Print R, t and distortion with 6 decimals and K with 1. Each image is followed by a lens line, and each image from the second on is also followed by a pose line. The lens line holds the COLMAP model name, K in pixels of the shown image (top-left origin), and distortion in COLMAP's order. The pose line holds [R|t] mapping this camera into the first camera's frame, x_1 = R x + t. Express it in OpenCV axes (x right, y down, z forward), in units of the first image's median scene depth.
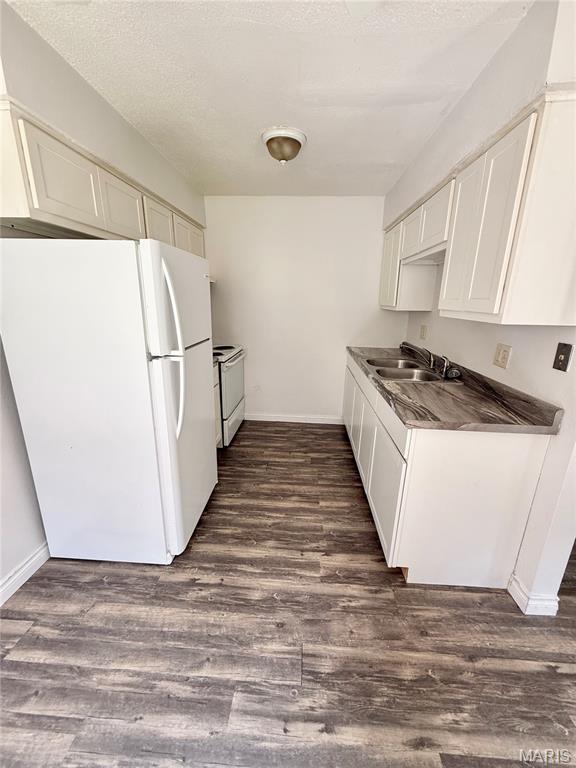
lens RADIAL K [[305.3, 0, 288.0], [0, 305.3, 384.0], [0, 0, 1]] dist [0.000329, -0.000403]
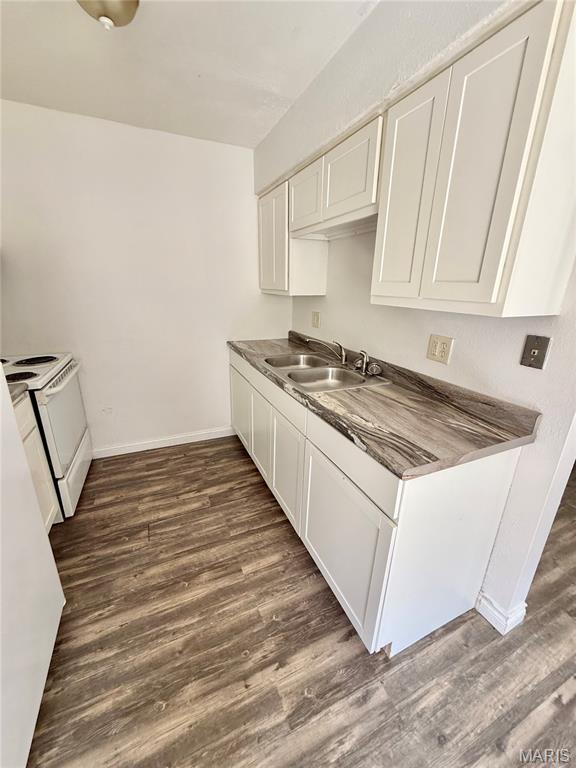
lens RADIAL K [[305.3, 0, 288.0], [0, 305.3, 384.0], [0, 0, 1]] dist [0.000329, -0.000403]
pose [[0.886842, -0.145519, 0.438561, -0.054536], [0.121483, 0.989155, 0.082553, -0.092244], [-0.445818, -0.019934, 0.894902, 0.329022]]
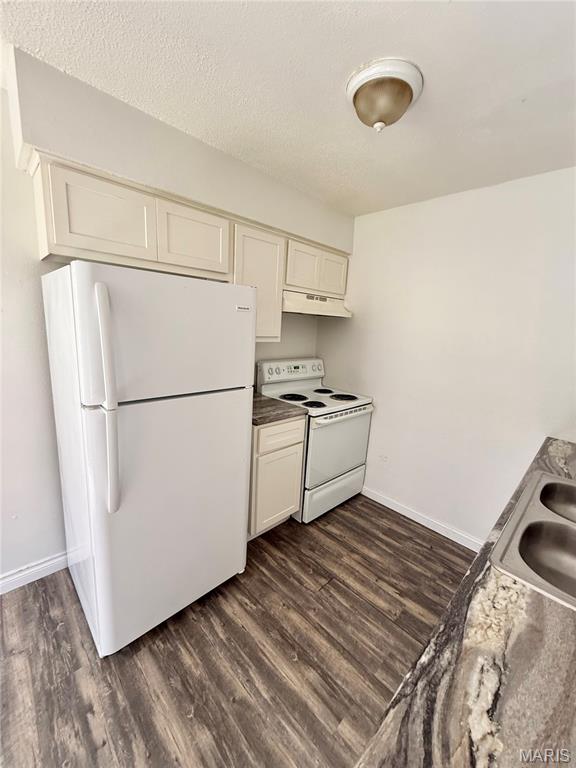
lens RADIAL K [[305.3, 0, 288.0], [0, 305.3, 384.0], [0, 0, 1]] dist [0.000329, -0.000403]
pose [[0.741074, 0.155963, -0.653058, 0.298489], [-0.224849, 0.974134, -0.022511, -0.154427], [0.632655, 0.163522, 0.756973, 0.460255]]
